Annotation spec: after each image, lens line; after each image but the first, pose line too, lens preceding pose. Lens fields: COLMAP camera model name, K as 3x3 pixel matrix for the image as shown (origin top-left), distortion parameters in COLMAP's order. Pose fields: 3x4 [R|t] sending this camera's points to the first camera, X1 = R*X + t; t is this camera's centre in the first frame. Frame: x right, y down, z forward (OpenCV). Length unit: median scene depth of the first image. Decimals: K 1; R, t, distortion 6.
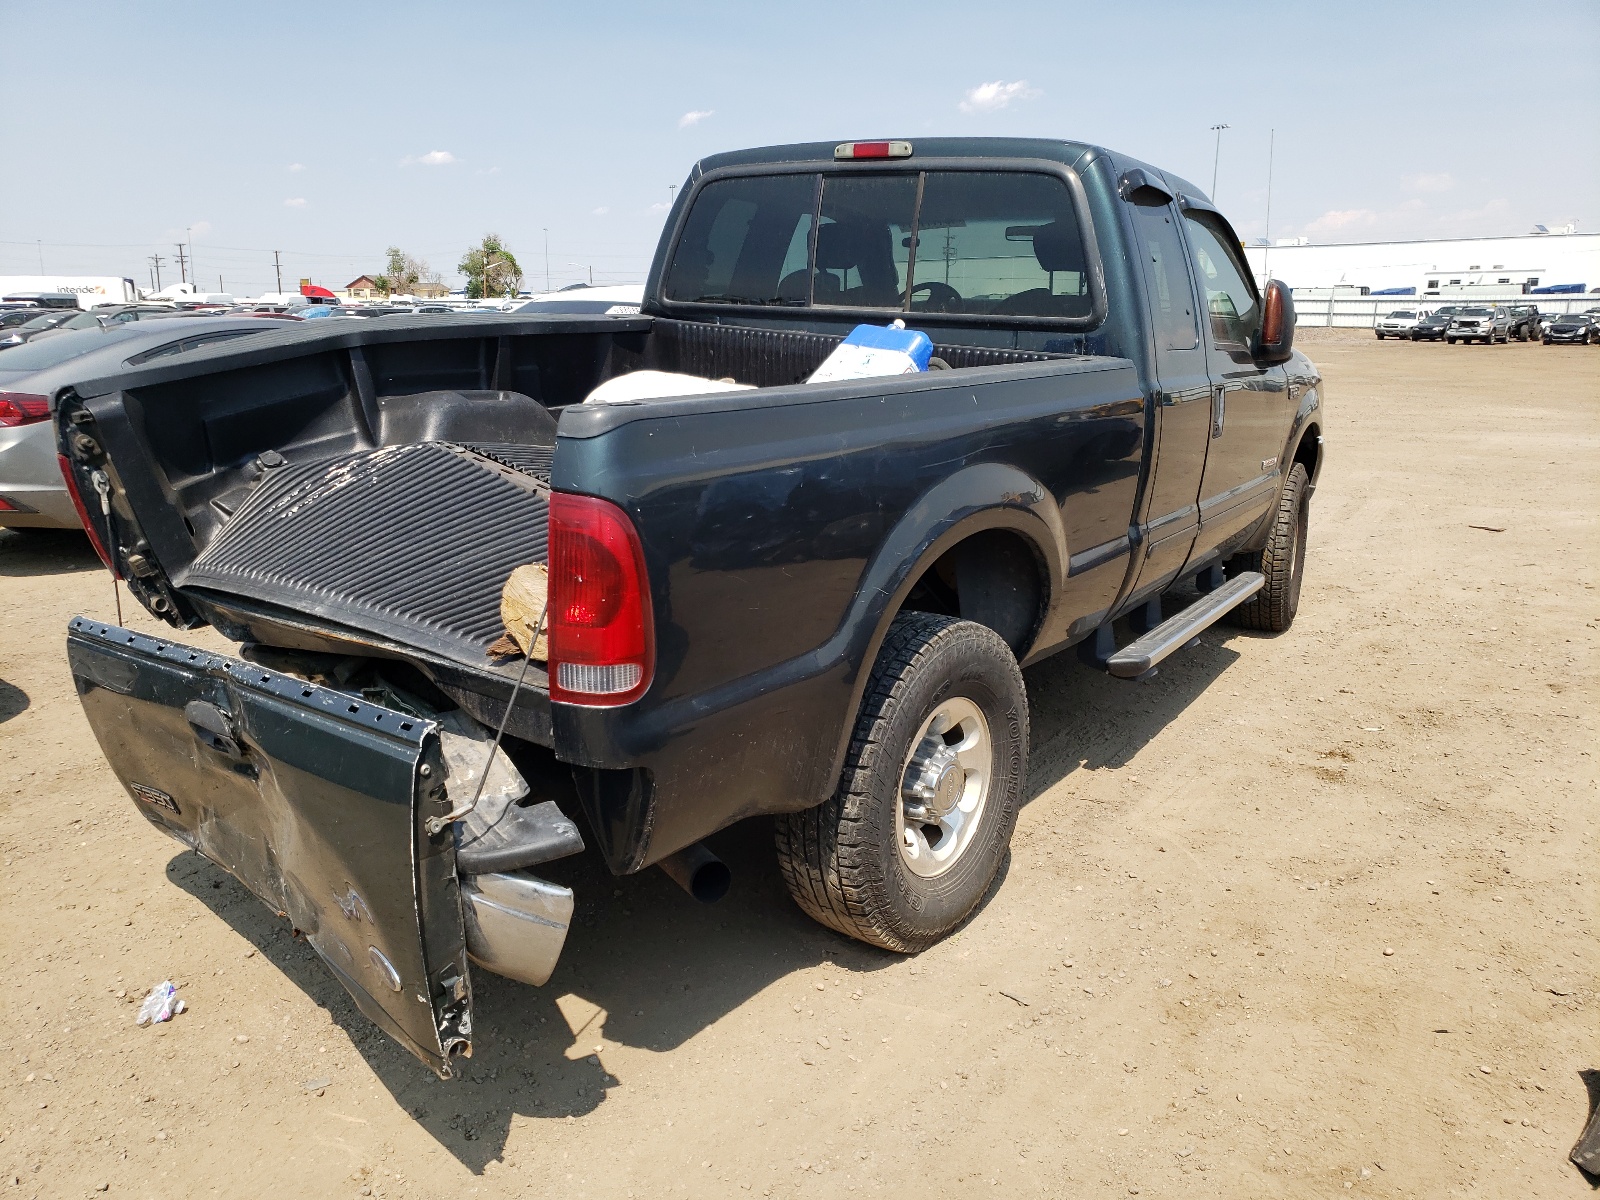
lens RADIAL K [[1190.1, 0, 806.8], [0, 1190.1, 591.9], [0, 0, 1]] dist [0.048938, -0.052174]
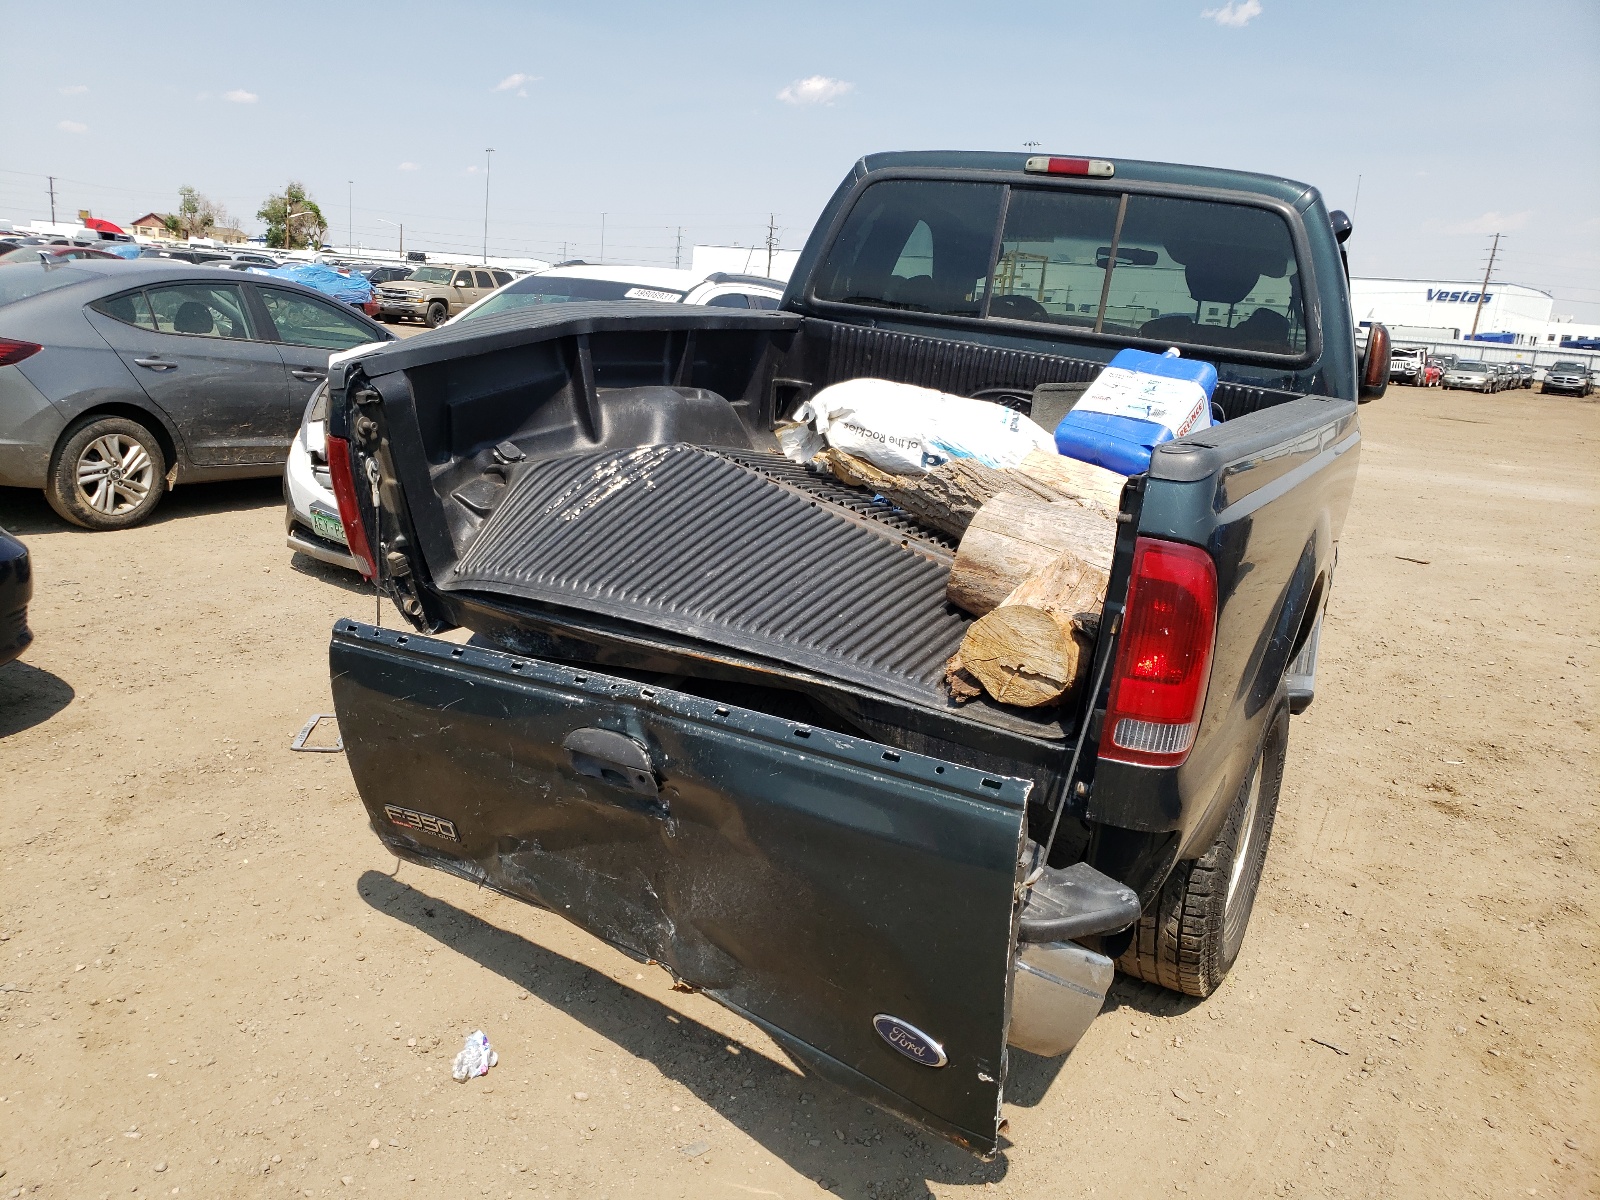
lens RADIAL K [[1190.1, 0, 774.0], [0, 1190.1, 587.7], [0, 0, 1]] dist [0.048938, -0.052174]
pose [[0.989803, 0.047144, 0.134417, -0.327542], [-0.048309, 0.998818, 0.005416, -0.018417], [-0.134002, -0.011854, 0.990910, 0.057366]]
